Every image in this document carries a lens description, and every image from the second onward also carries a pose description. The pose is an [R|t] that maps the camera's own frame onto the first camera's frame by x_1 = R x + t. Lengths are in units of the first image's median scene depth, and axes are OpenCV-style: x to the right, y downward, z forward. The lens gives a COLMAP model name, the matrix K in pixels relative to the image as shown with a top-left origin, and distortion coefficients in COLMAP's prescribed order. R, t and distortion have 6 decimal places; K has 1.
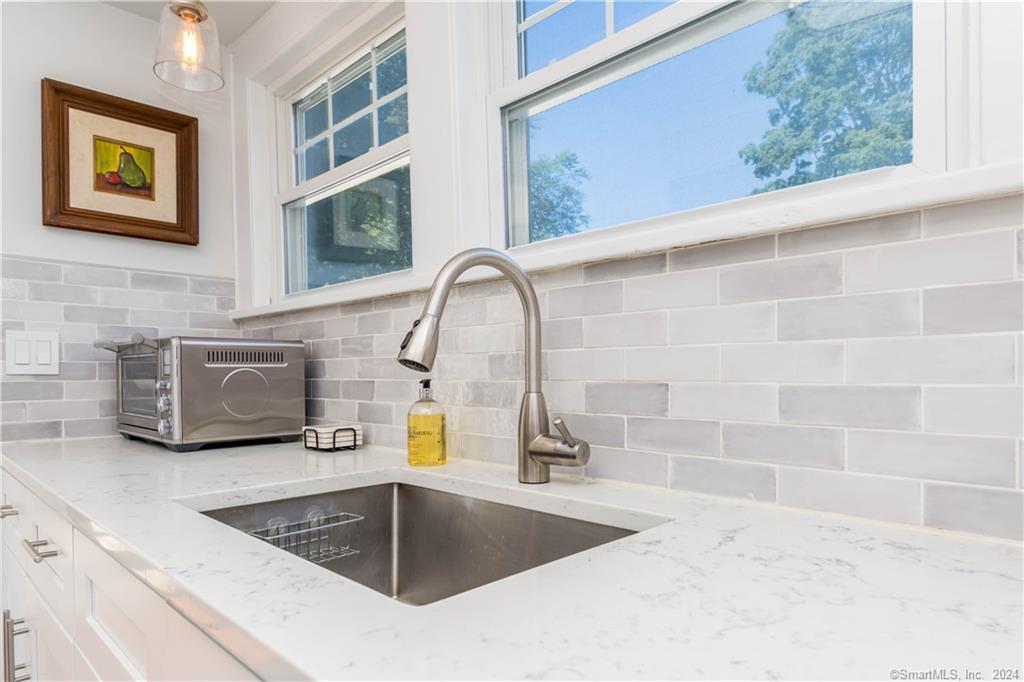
lens RADIAL K [[624.5, 0, 503.8], [0, 624.5, 386.5], [0, 0, 1]] dist [0.009587, -0.001398]
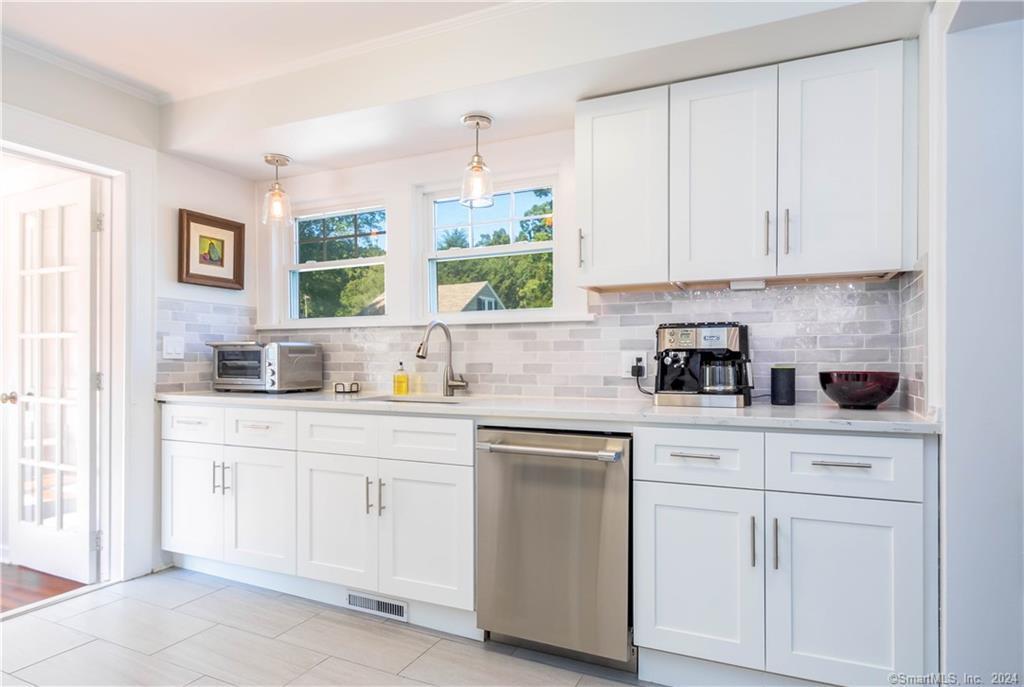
lens RADIAL K [[581.7, 0, 520.9], [0, 581.7, 348.7], [0, 0, 1]] dist [0.001216, 0.000708]
pose [[0.934931, 0.013166, 0.354586, -0.398675], [0.001767, 0.999126, -0.041757, 0.027426], [-0.354826, 0.039667, 0.934091, -1.116008]]
